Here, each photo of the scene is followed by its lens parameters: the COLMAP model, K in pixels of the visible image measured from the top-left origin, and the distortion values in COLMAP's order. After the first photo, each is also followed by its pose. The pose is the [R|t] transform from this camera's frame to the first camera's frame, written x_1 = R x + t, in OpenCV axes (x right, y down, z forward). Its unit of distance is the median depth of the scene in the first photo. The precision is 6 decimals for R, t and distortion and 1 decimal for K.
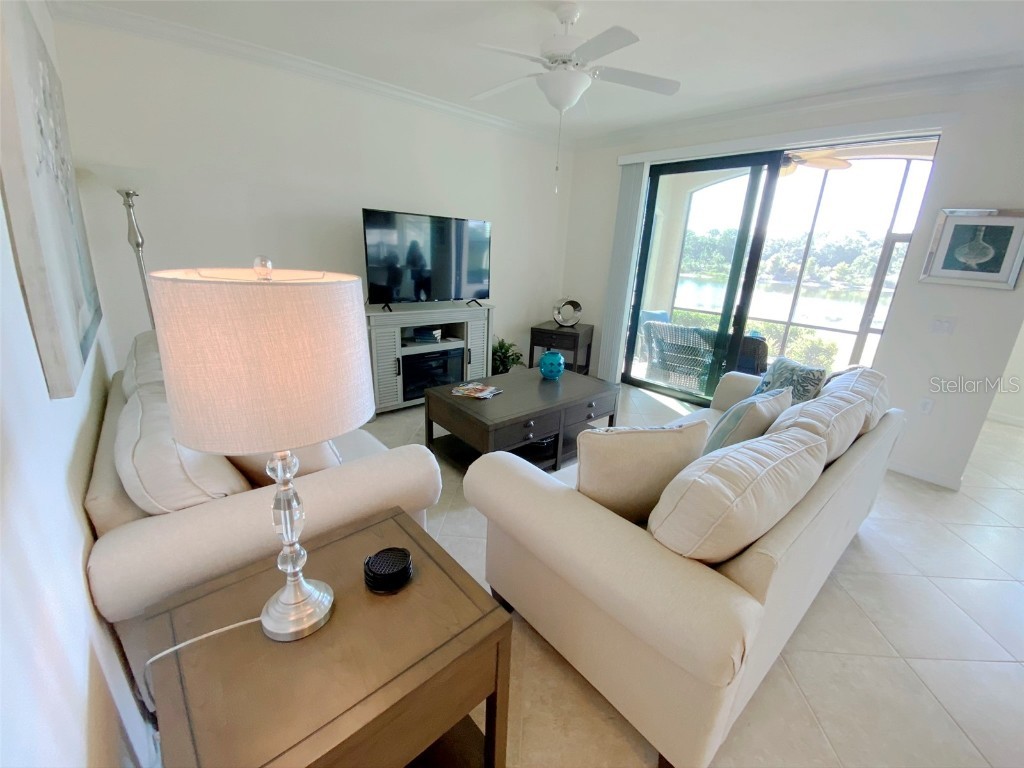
lens RADIAL K [[414.5, 0, 516.0], [0, 414.5, 383.0], [0, 0, 1]] dist [0.024059, -0.023110]
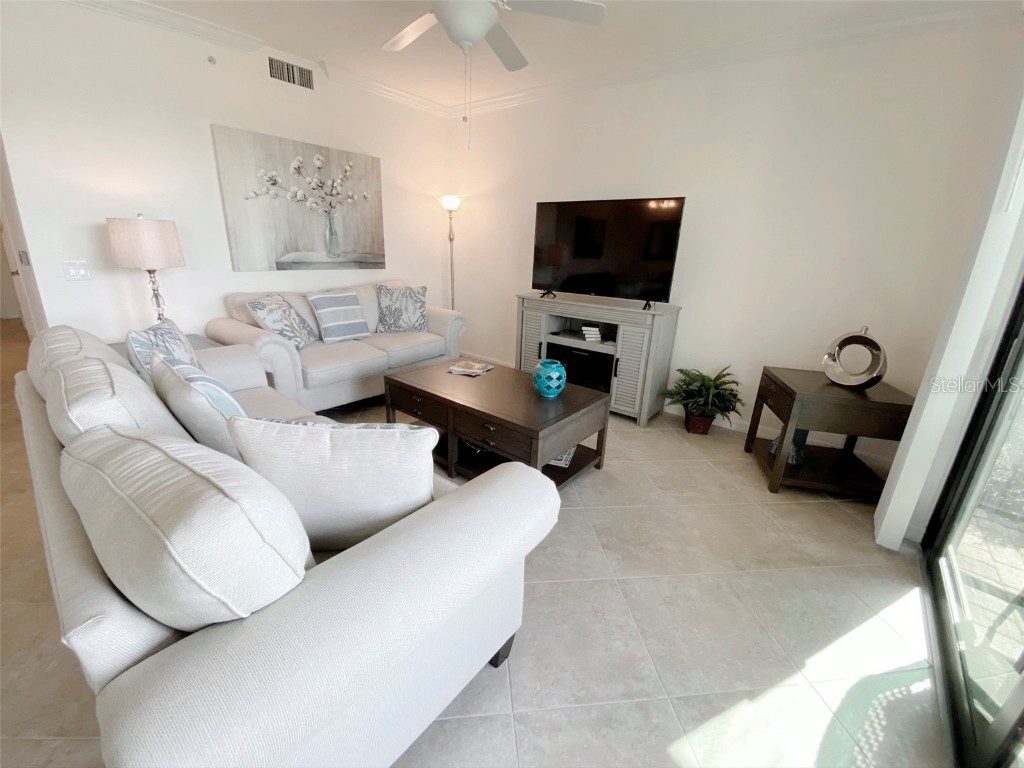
lens RADIAL K [[414.2, 0, 512.0], [0, 414.2, 384.0], [0, 0, 1]] dist [0.023688, -0.029752]
pose [[0.170241, 0.262373, -0.949831, 0.681863], [-0.330478, 0.923279, 0.195807, -0.136302], [0.928333, 0.280563, 0.243888, 0.667279]]
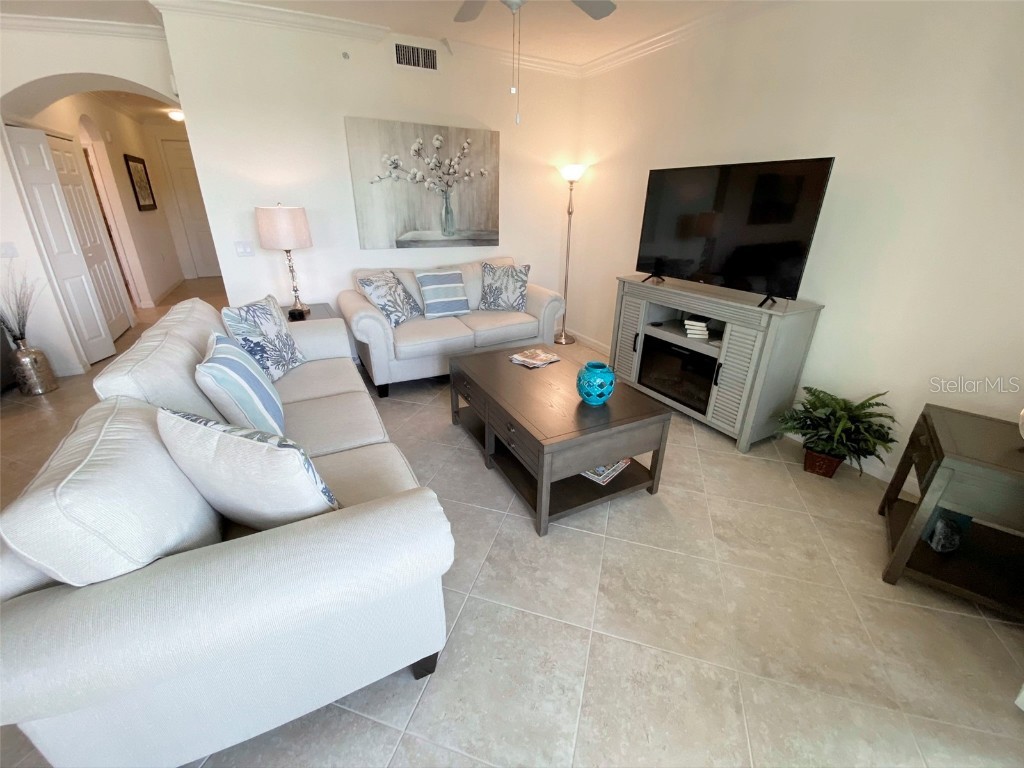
lens RADIAL K [[414.5, 0, 516.0], [0, 414.5, 383.0], [0, 0, 1]] dist [0.024059, -0.023110]
pose [[-0.234665, 0.328967, -0.914720, 0.625094], [-0.324515, 0.860501, 0.392720, -0.226346], [0.916309, 0.388998, -0.095175, 0.829797]]
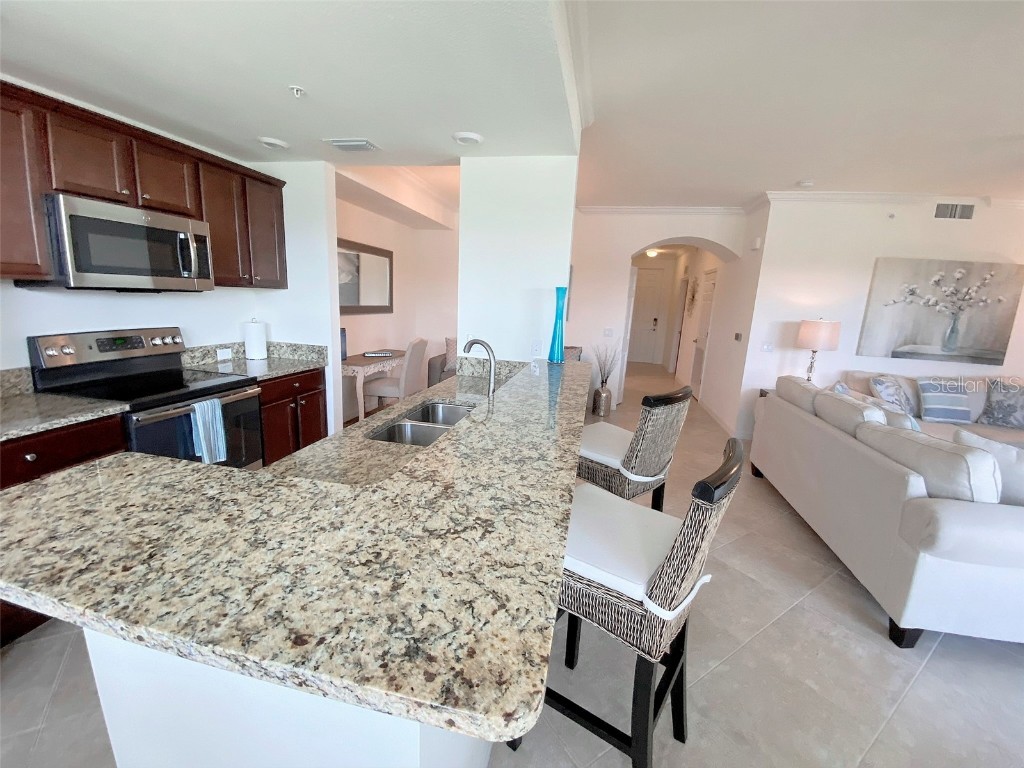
lens RADIAL K [[414.5, 0, 516.0], [0, 414.5, 383.0], [0, 0, 1]] dist [0.024059, -0.023110]
pose [[-0.792366, 0.026809, -0.609457, 1.201252], [-0.273930, 0.877017, 0.394720, -0.126341], [0.545086, 0.479711, -0.687575, 0.604359]]
